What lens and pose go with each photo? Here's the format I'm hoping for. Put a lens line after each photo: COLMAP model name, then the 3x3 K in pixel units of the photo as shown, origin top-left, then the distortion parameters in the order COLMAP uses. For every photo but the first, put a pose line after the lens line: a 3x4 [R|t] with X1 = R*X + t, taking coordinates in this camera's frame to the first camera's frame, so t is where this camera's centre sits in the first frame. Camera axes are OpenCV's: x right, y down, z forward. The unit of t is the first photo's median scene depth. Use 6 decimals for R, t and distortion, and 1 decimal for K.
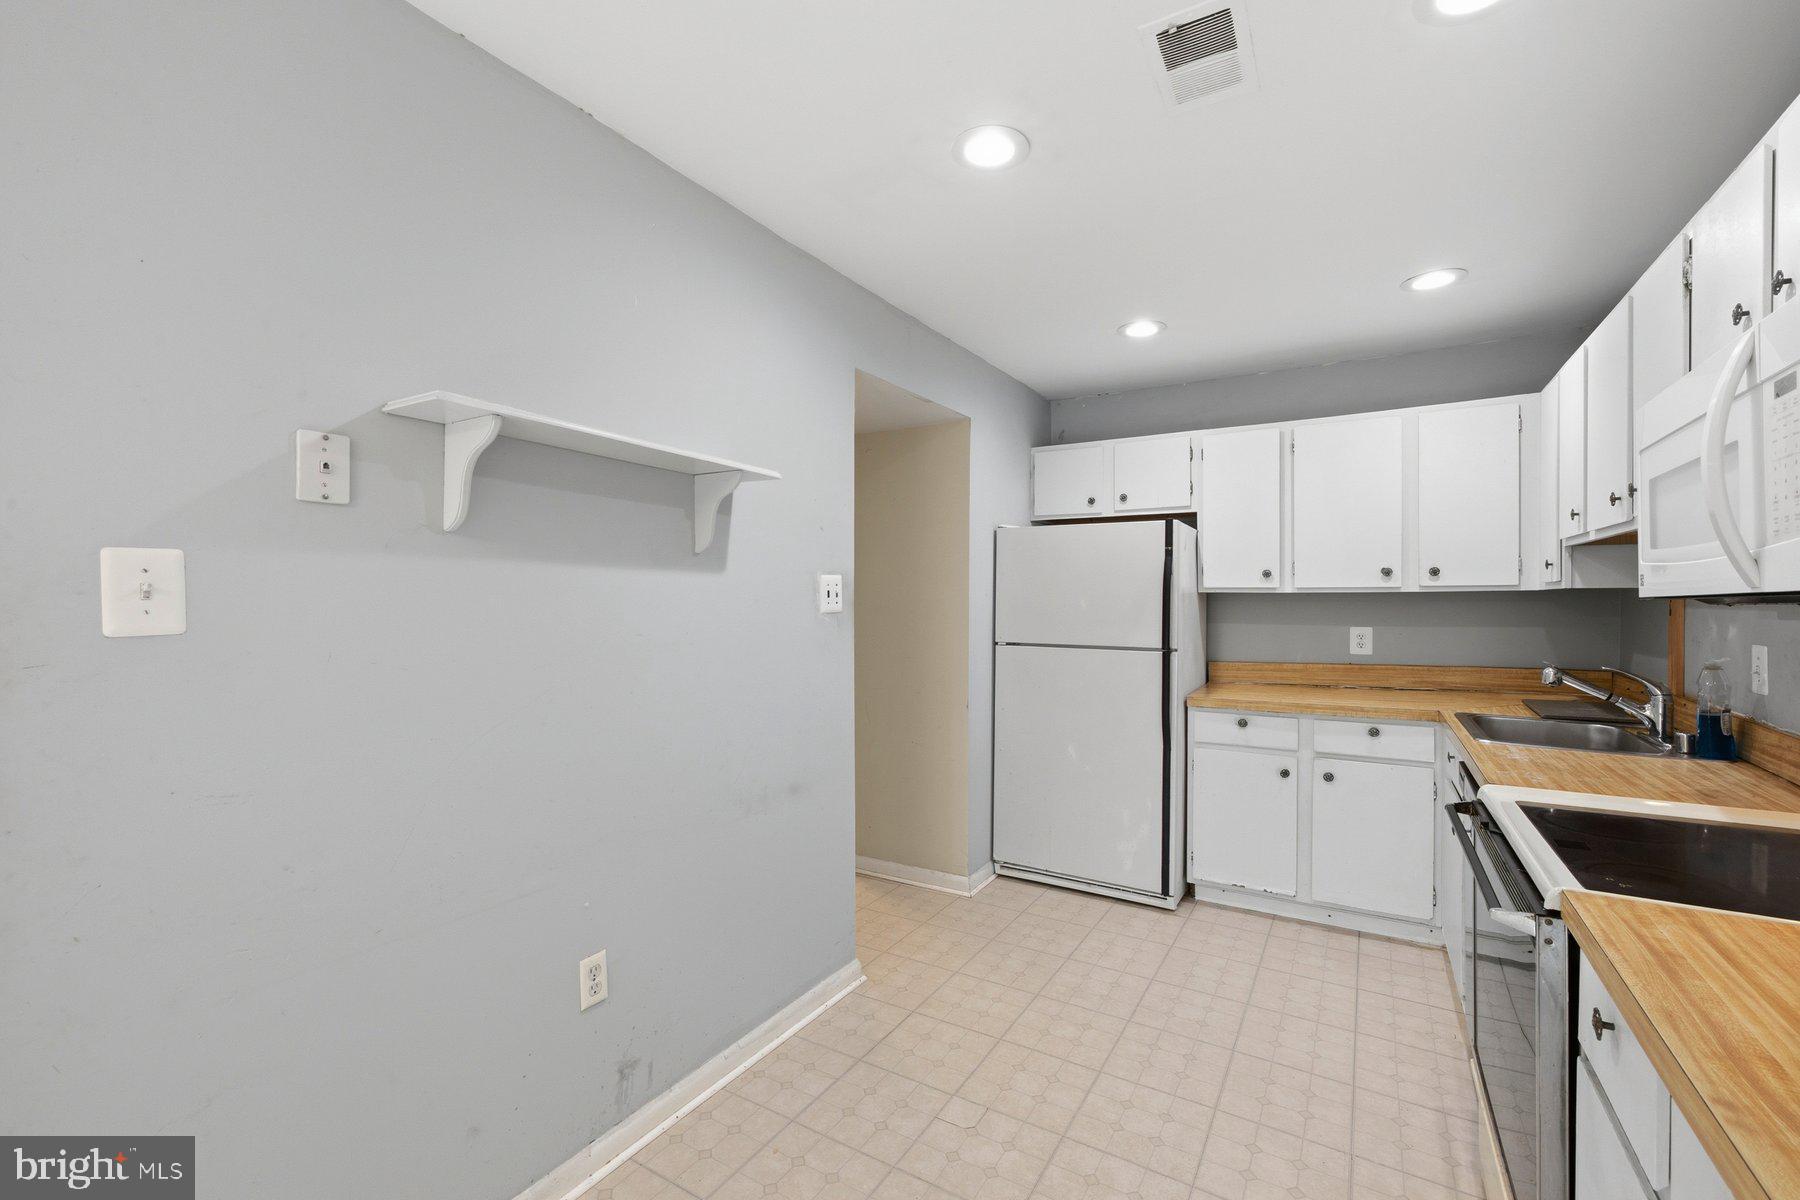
lens RADIAL K [[769.6, 0, 900.8], [0, 769.6, 601.0], [0, 0, 1]] dist [-0.000725, 0.001264]
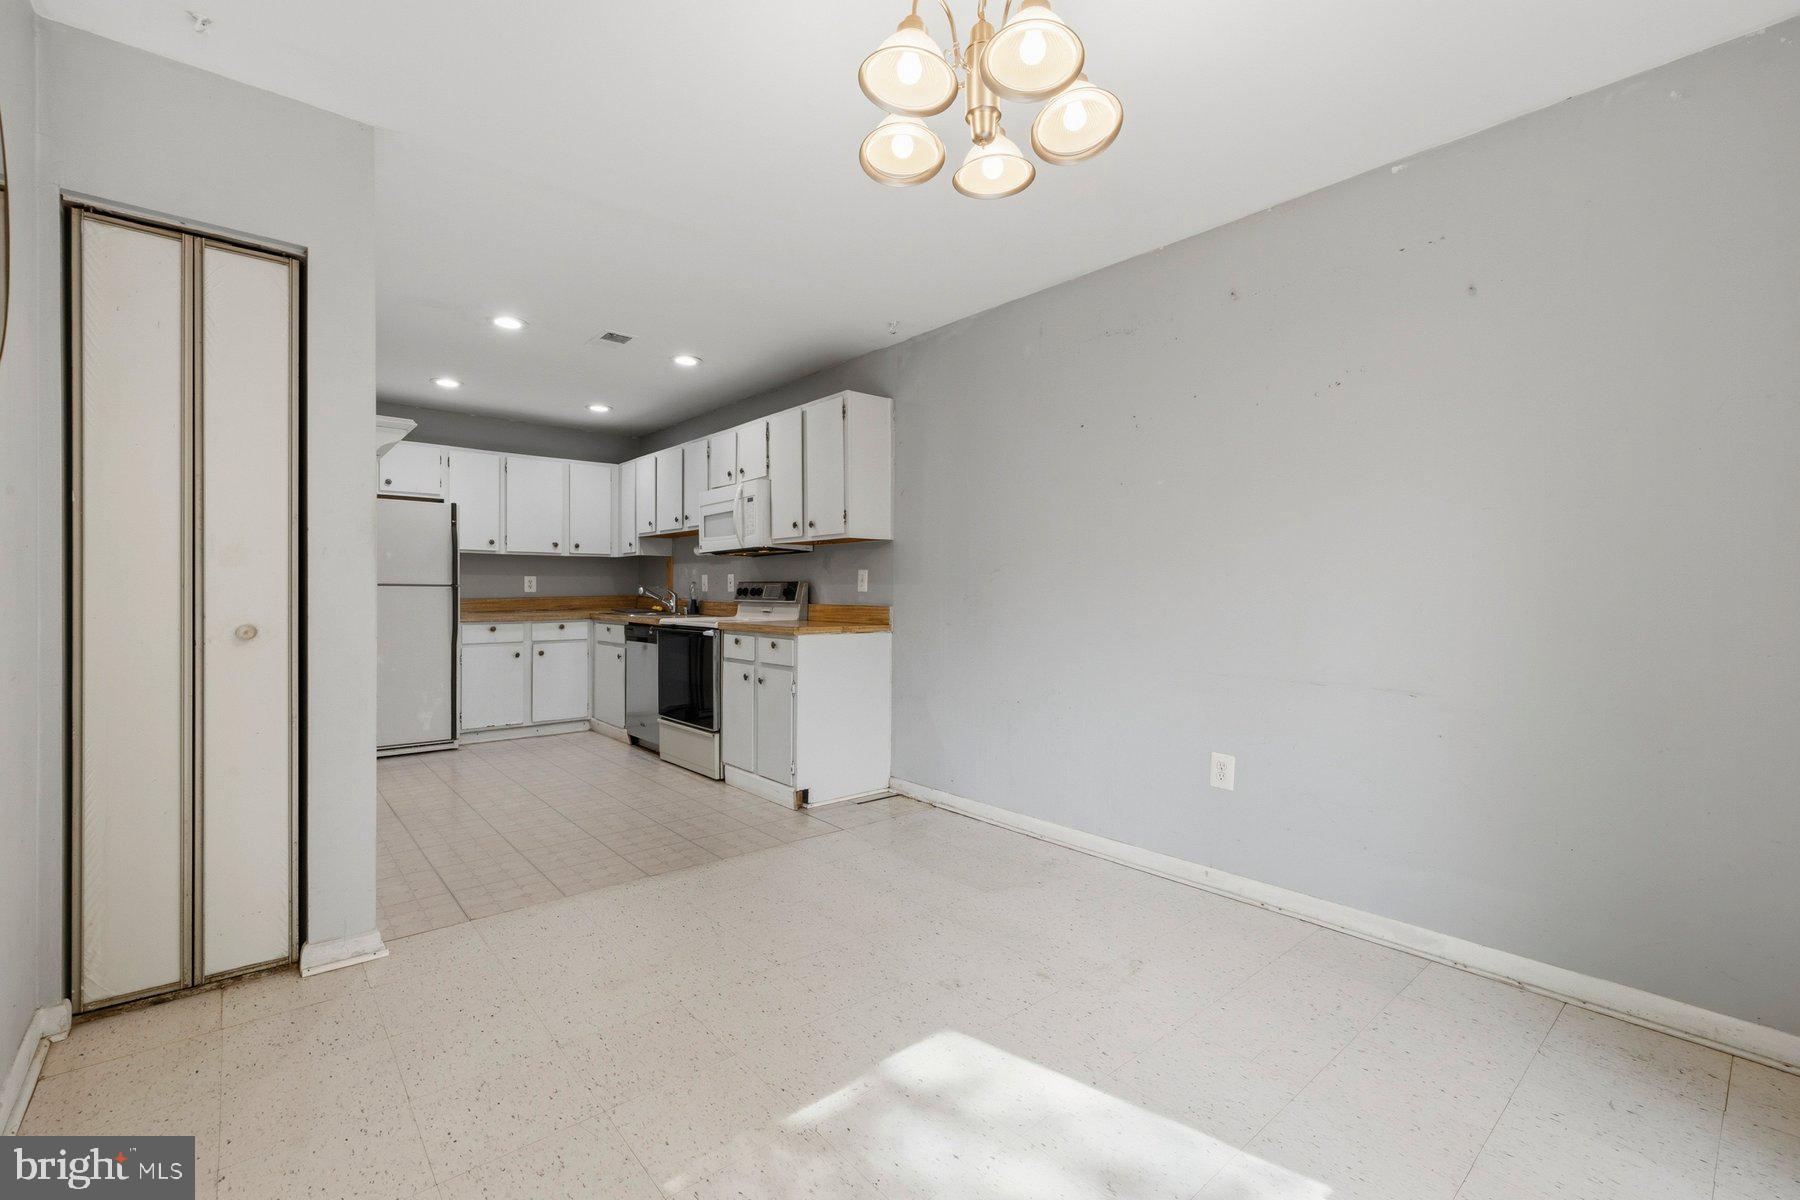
lens RADIAL K [[769.6, 0, 901.5], [0, 769.6, 601.2], [0, 0, 1]] dist [-0.000725, 0.001264]
pose [[0.305972, -0.009686, 0.951991, -0.933906], [0.000241, 0.999949, 0.010096, 0.084556], [-0.952040, -0.002860, 0.305959, -0.389710]]
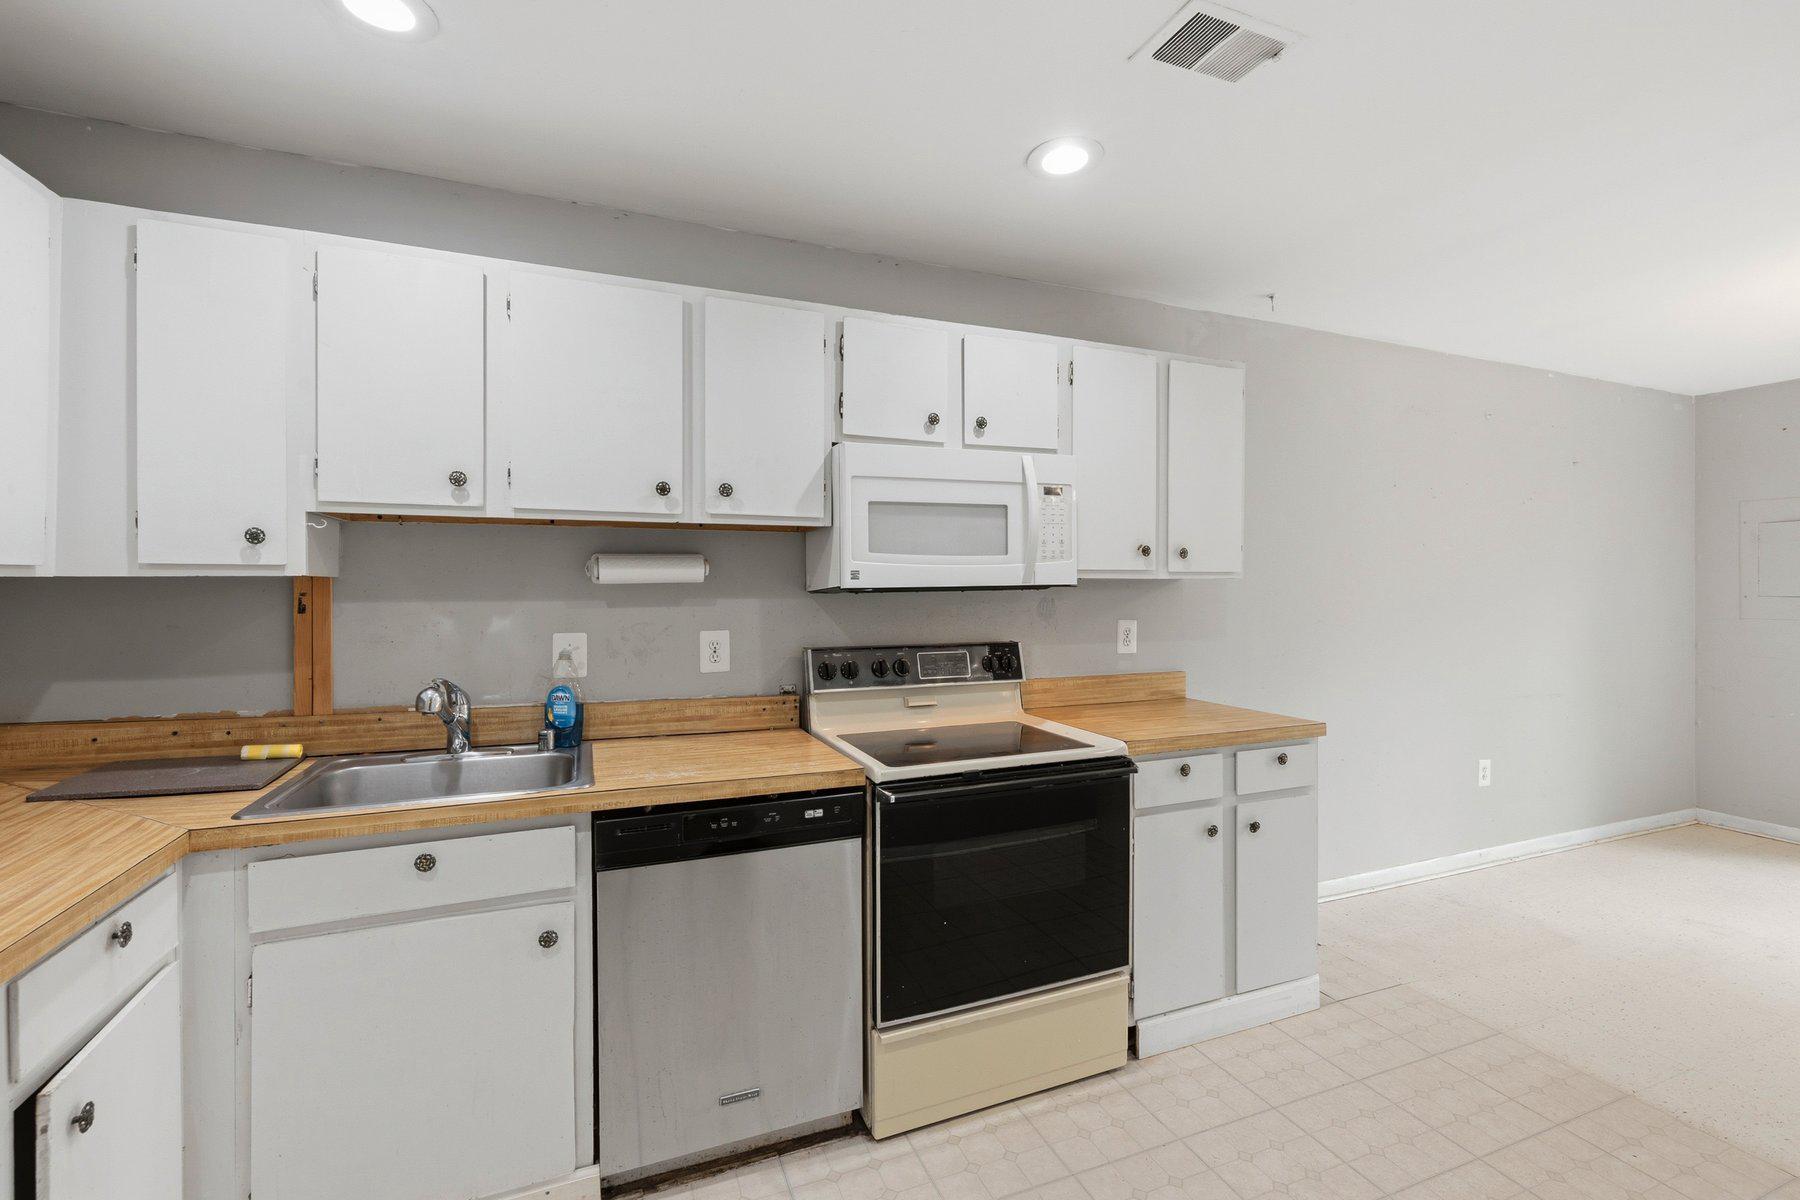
lens RADIAL K [[769.6, 0, 894.5], [0, 769.6, 591.4], [0, 0, 1]] dist [-0.000725, 0.001264]
pose [[-0.797736, -0.002896, 0.603000, 0.063090], [0.004725, 0.999928, 0.011054, -0.007136], [-0.602989, 0.011667, -0.797664, 1.046724]]
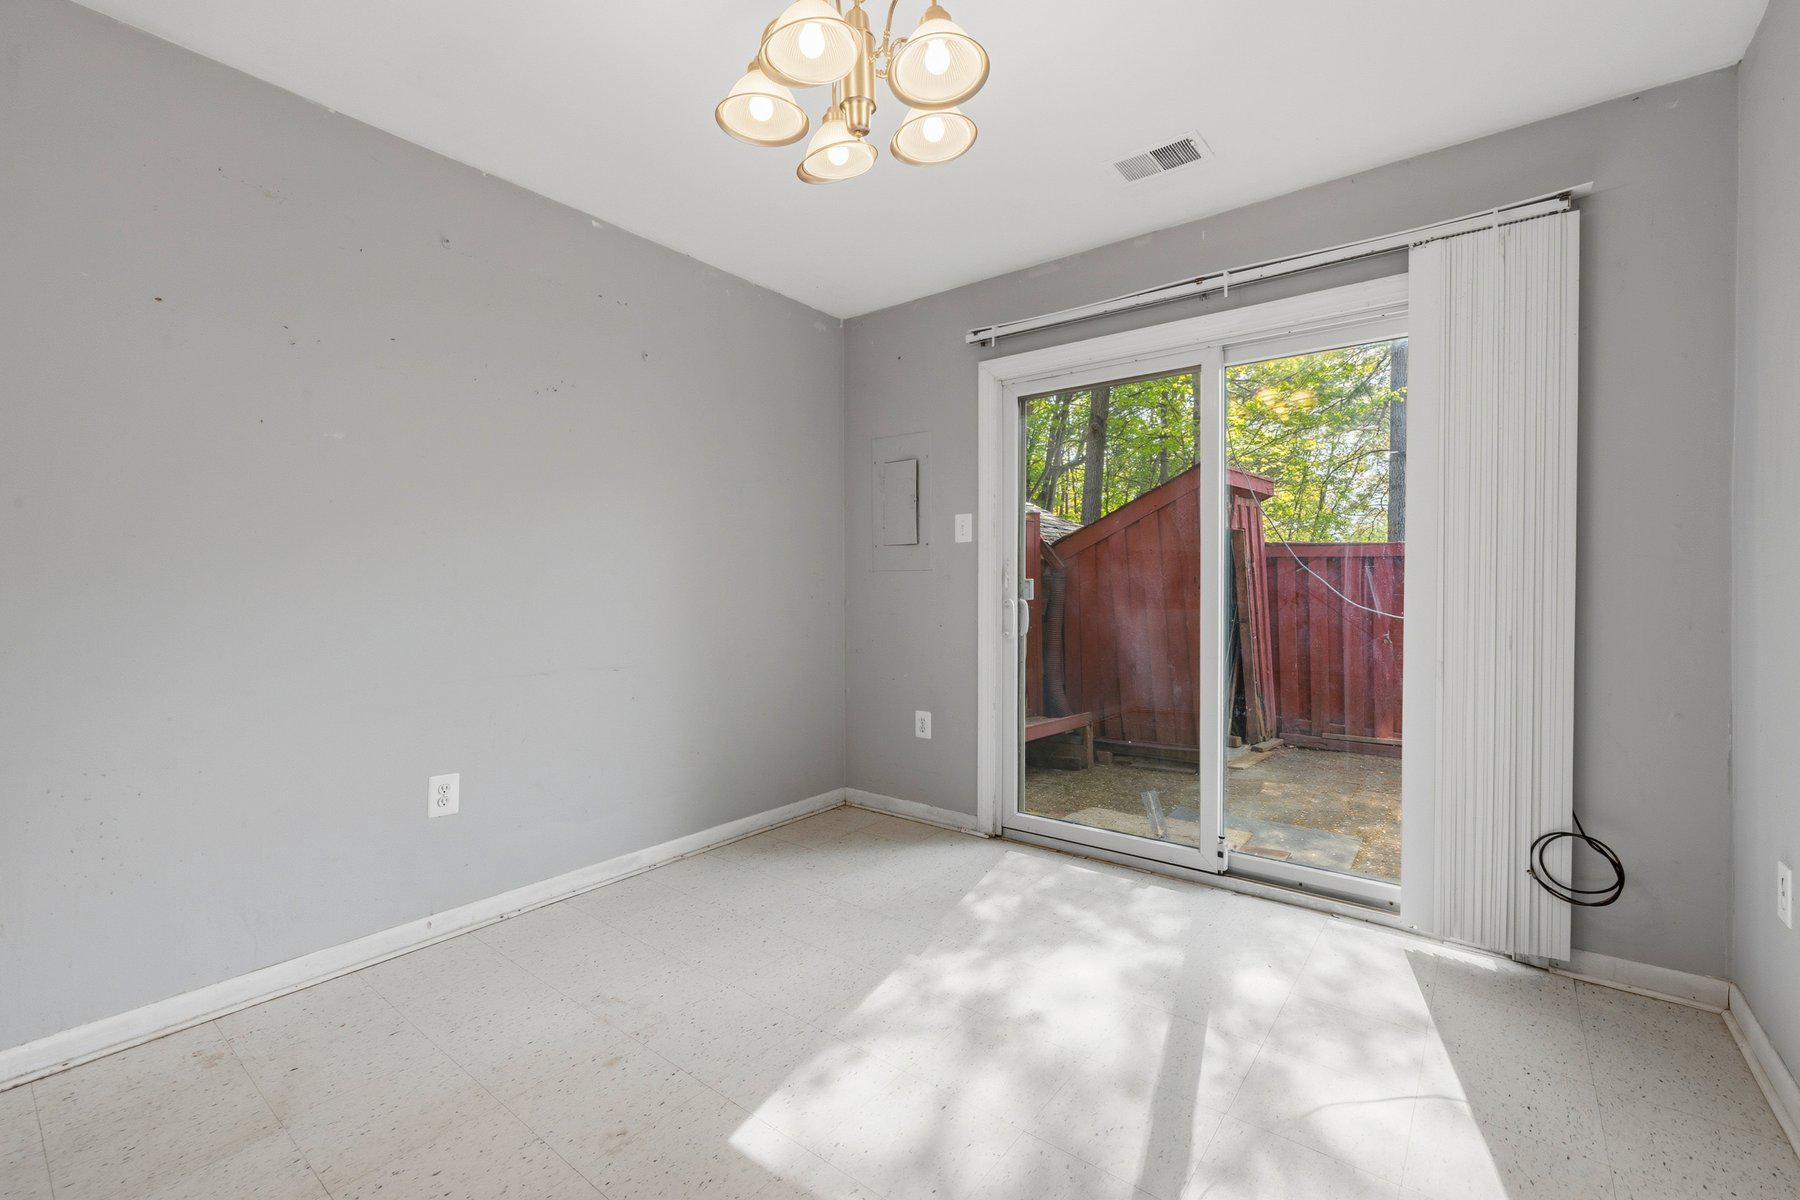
lens RADIAL K [[769.6, 0, 901.0], [0, 769.6, 587.4], [0, 0, 1]] dist [-0.000725, 0.001264]
pose [[-0.993063, -0.003485, 0.117533, -0.502496], [-0.001712, 0.999883, 0.015186, 0.071355], [-0.117572, 0.014880, -0.992953, 0.247565]]
